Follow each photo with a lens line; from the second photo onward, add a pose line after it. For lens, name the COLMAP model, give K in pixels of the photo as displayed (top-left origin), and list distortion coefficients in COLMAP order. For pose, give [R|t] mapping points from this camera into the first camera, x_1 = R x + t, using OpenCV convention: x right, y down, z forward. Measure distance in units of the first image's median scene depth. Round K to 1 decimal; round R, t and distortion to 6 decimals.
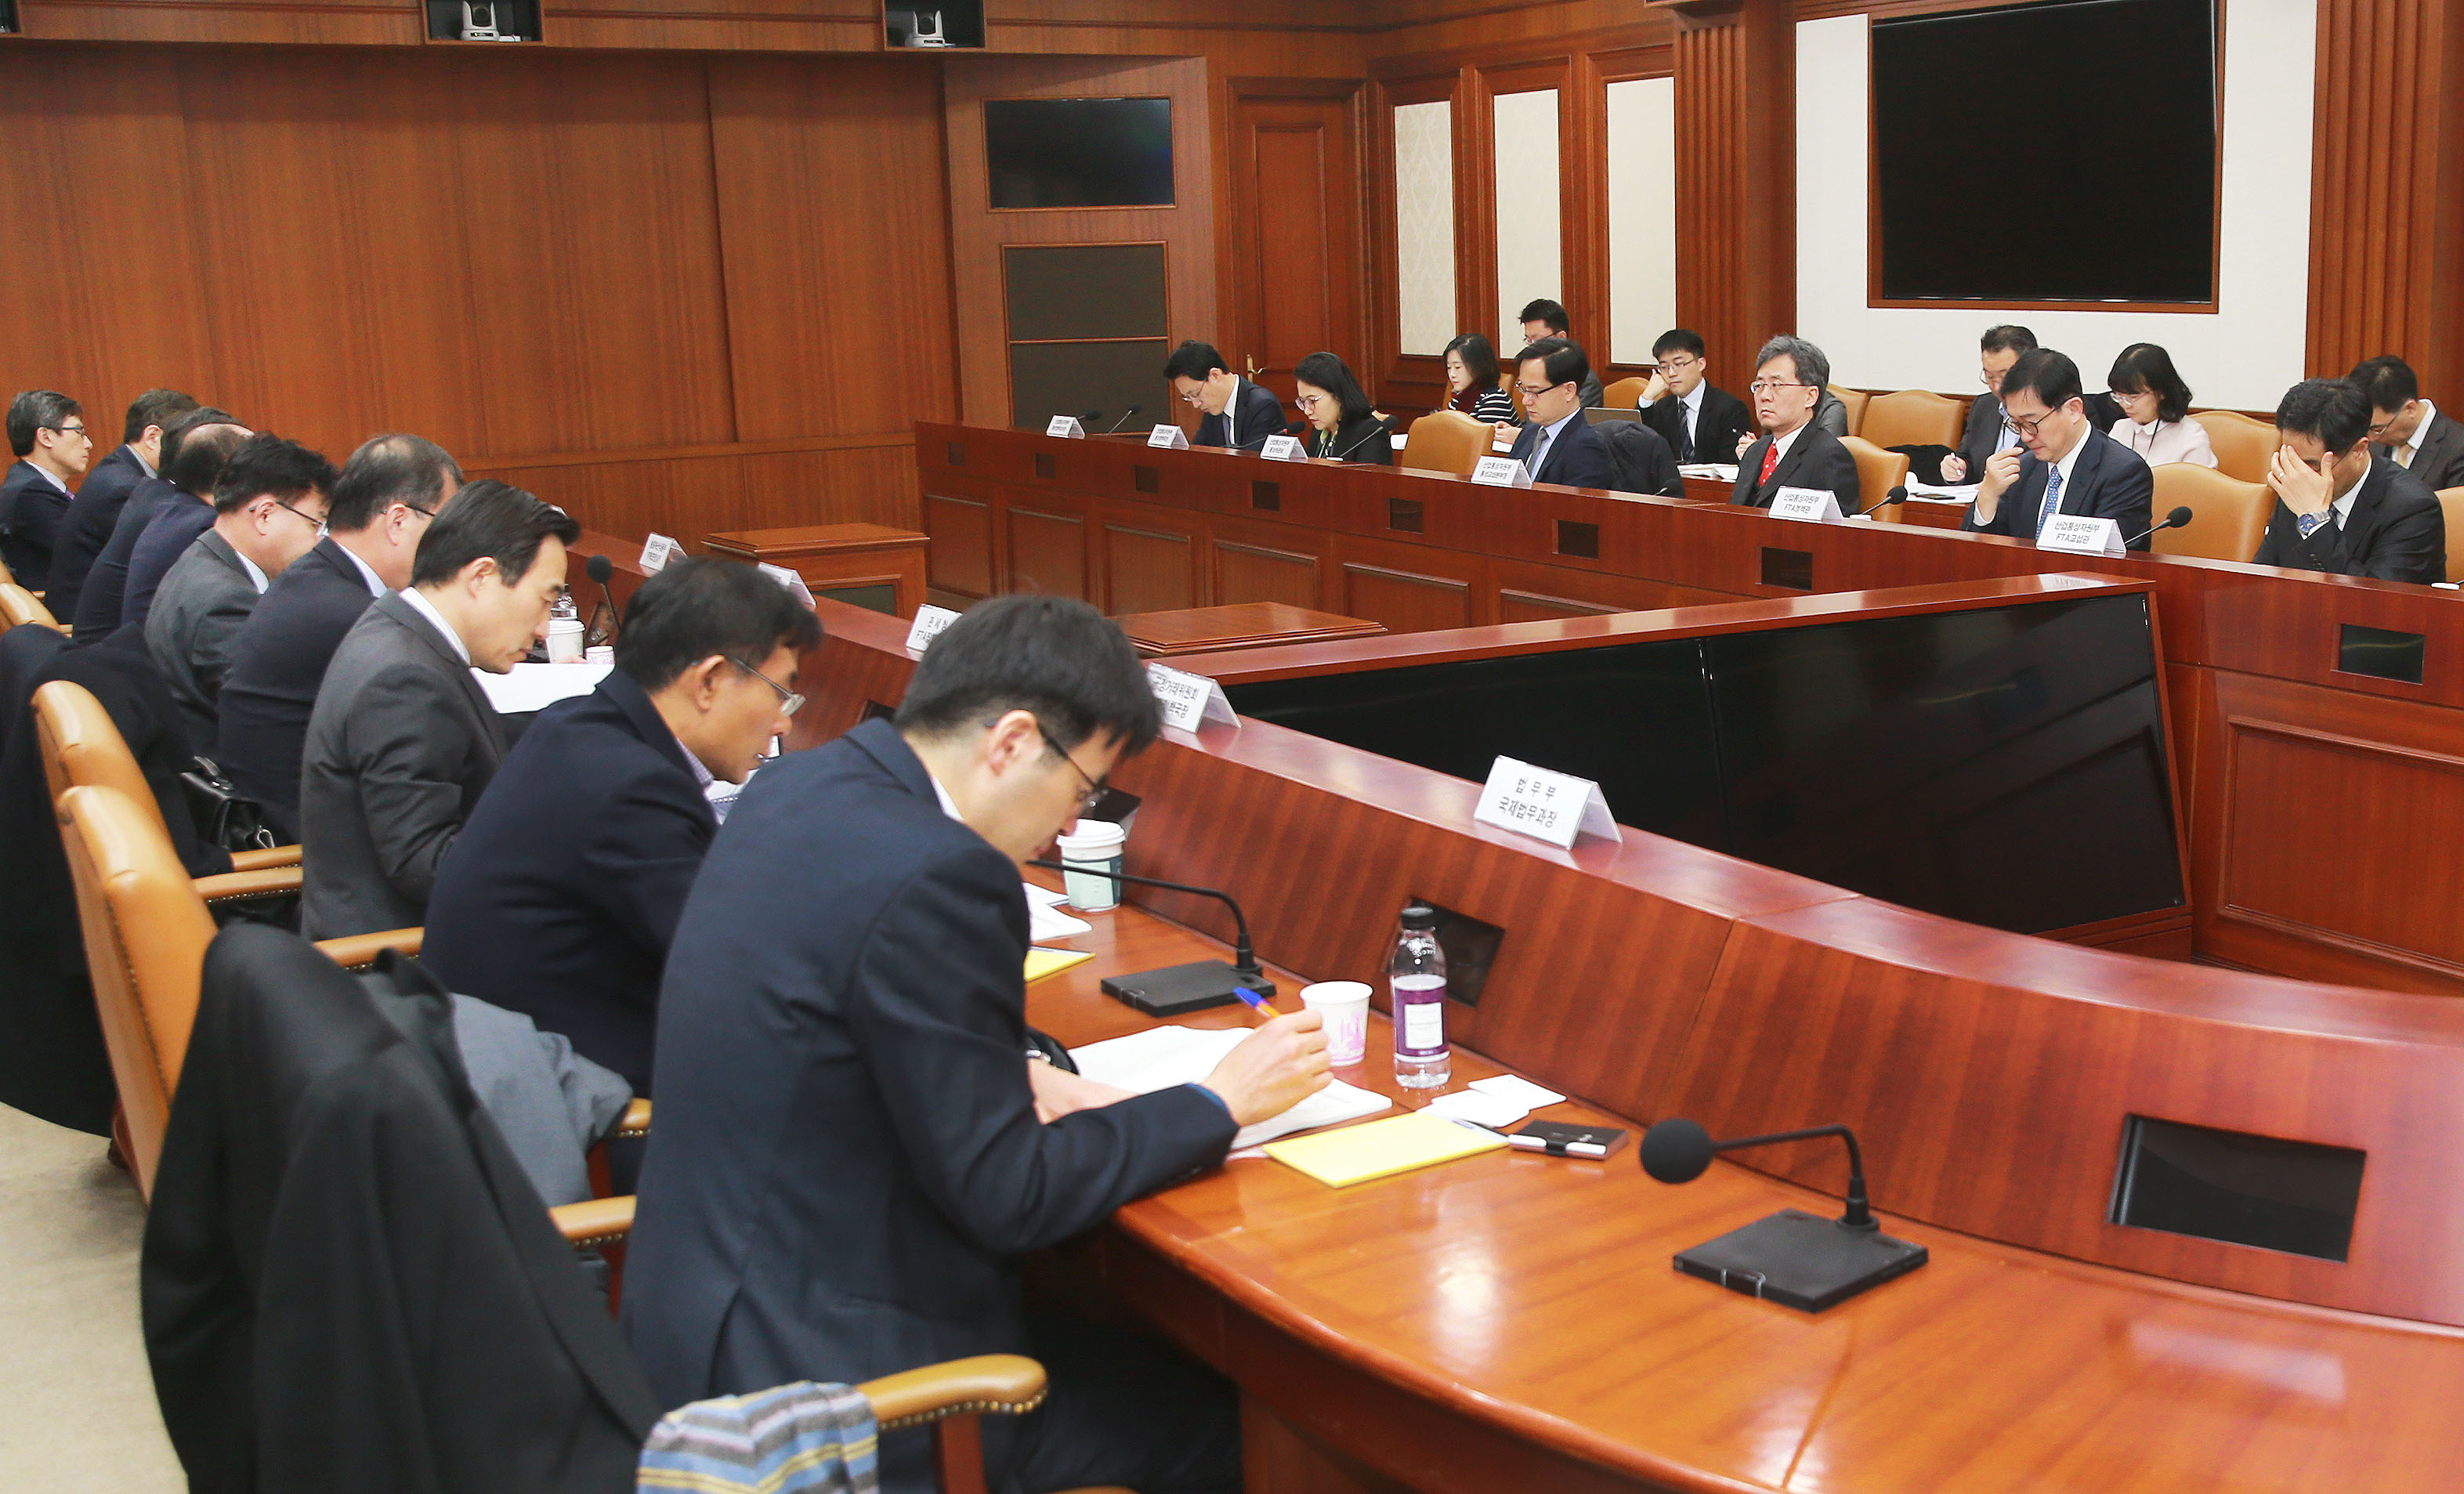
lens RADIAL K [[2596.6, 0, 1232.0], [0, 2596.6, 747.0], [0, 0, 1]] dist [-0.047530, 0.039925]
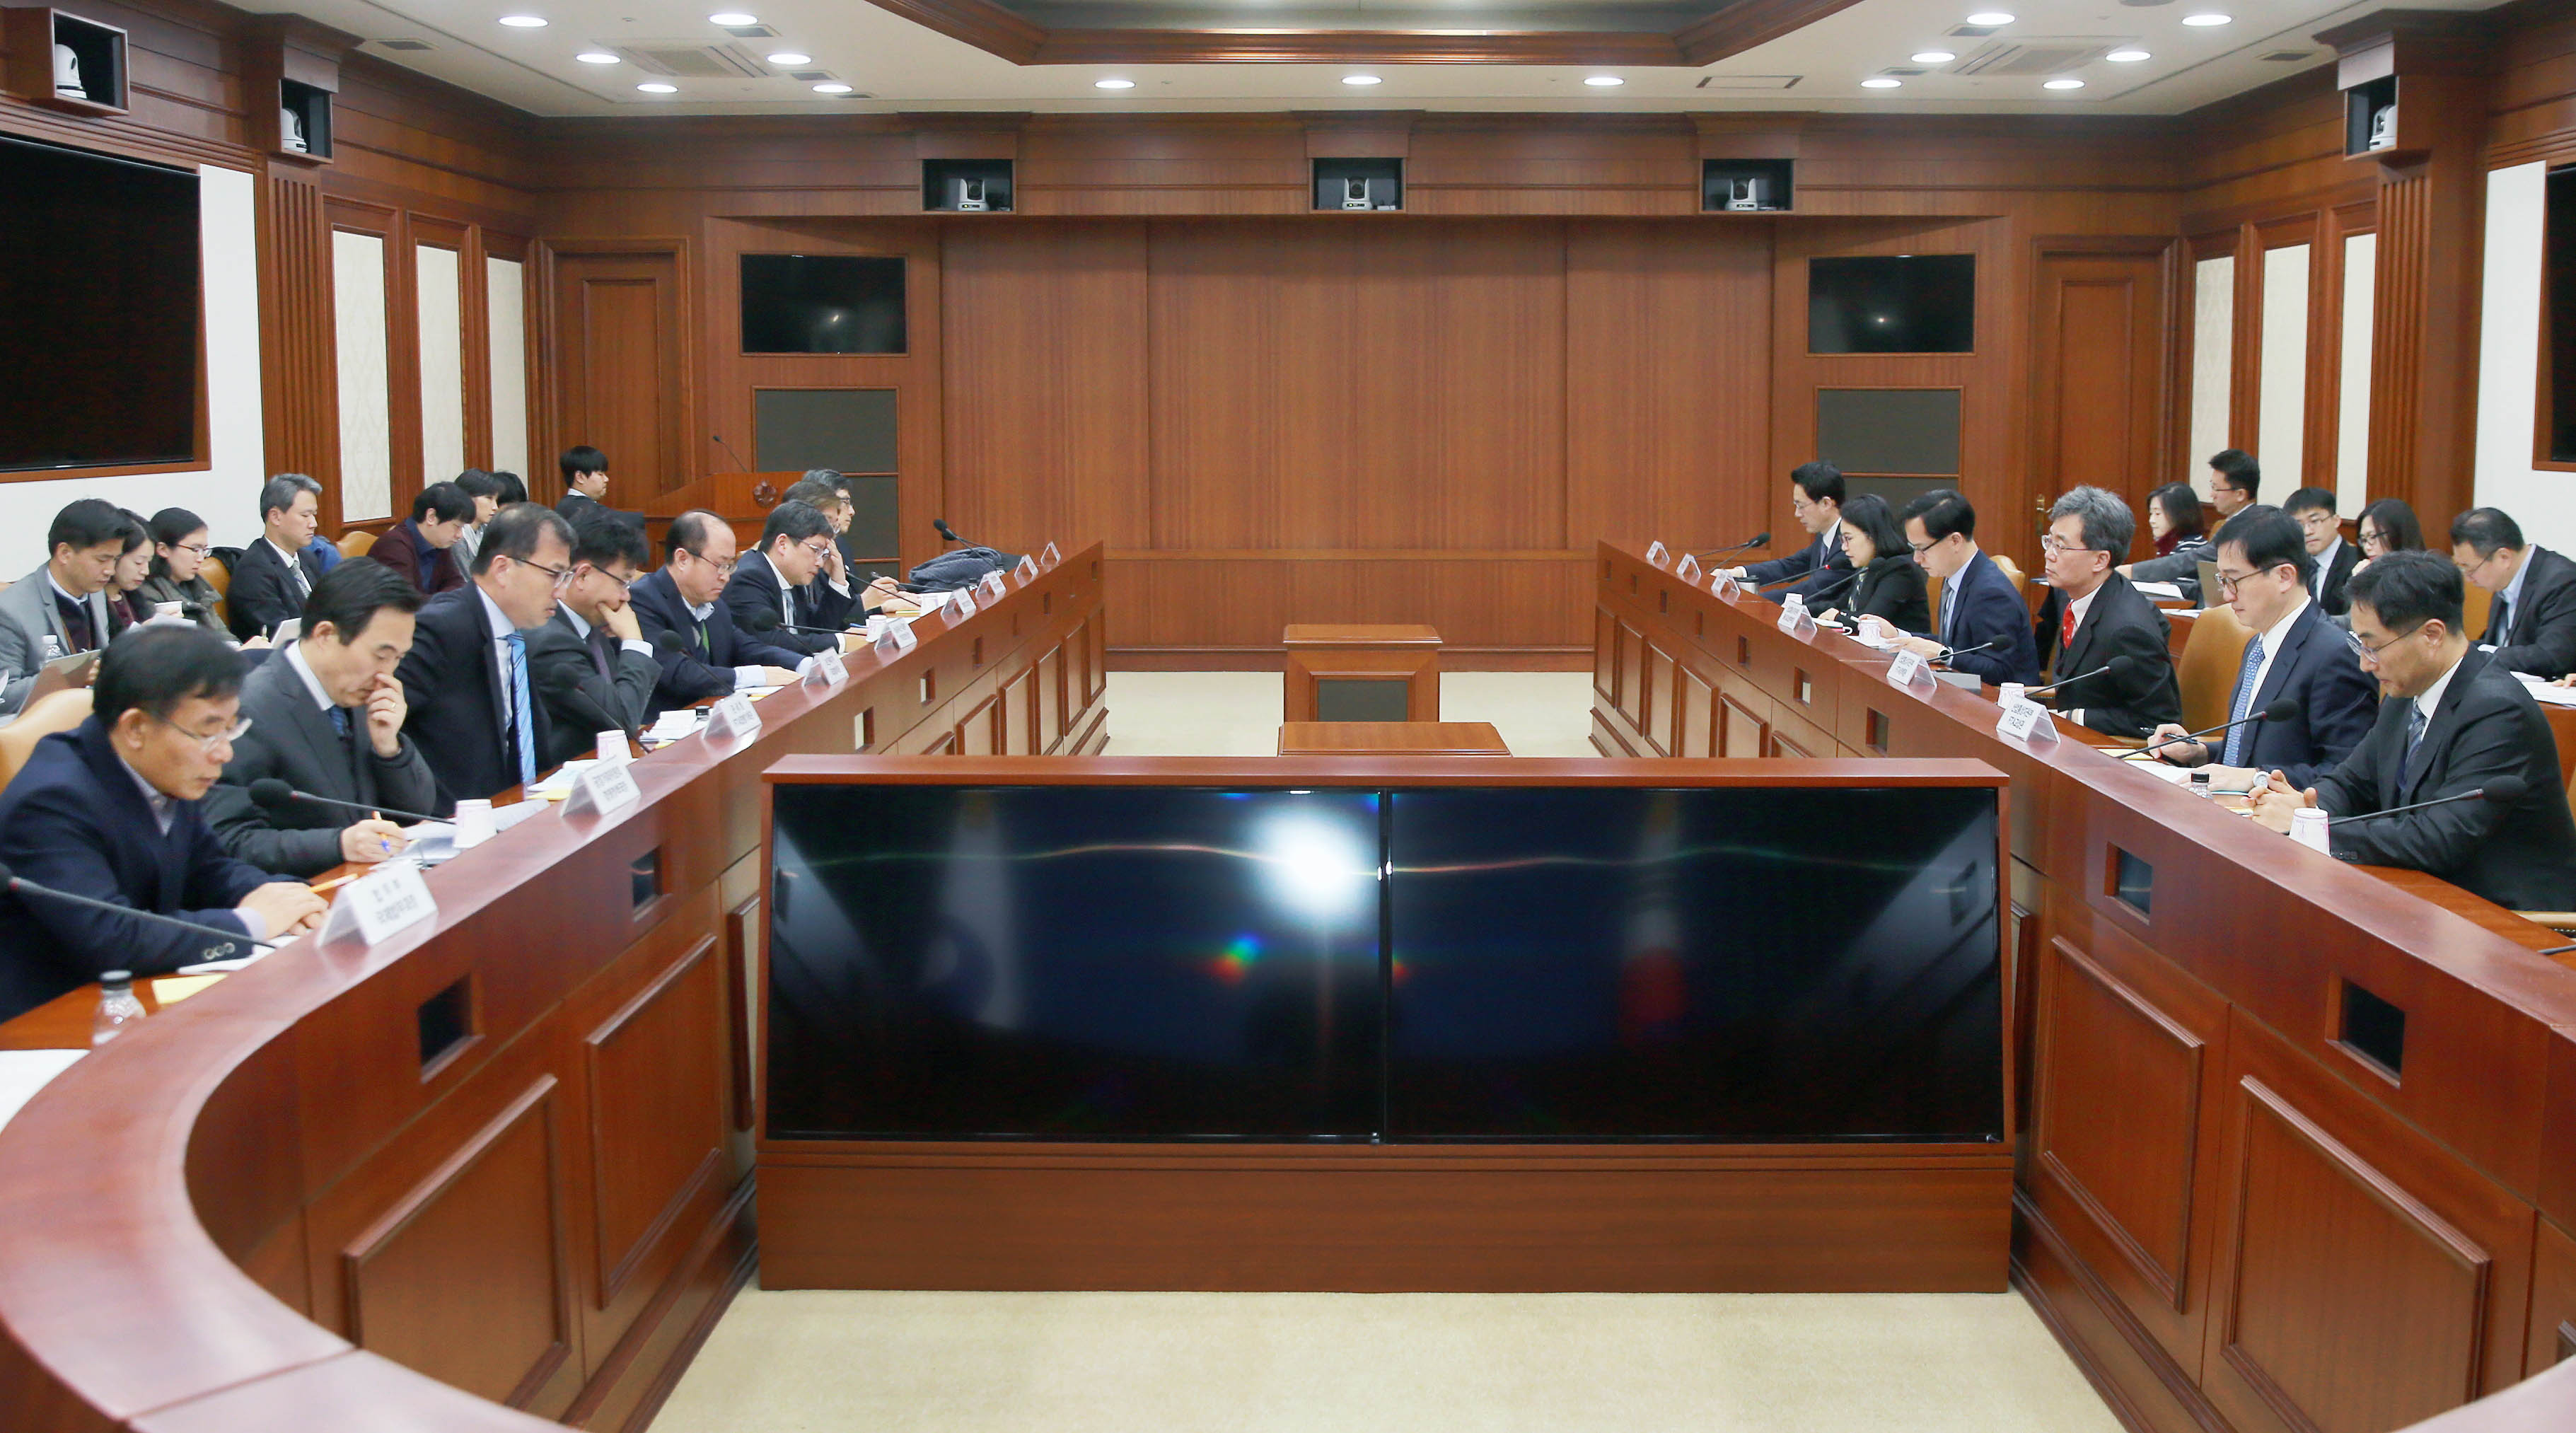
lens RADIAL K [[2205.1, 0, 1288.0], [0, 2205.1, 716.5], [0, 0, 1]] dist [-0.069896, 0.011527]
pose [[0.870112, 0.089732, -0.484616, 0.192071], [-0.109143, 0.993955, -0.011919, -0.018327], [0.480617, 0.063263, 0.874646, 0.083868]]
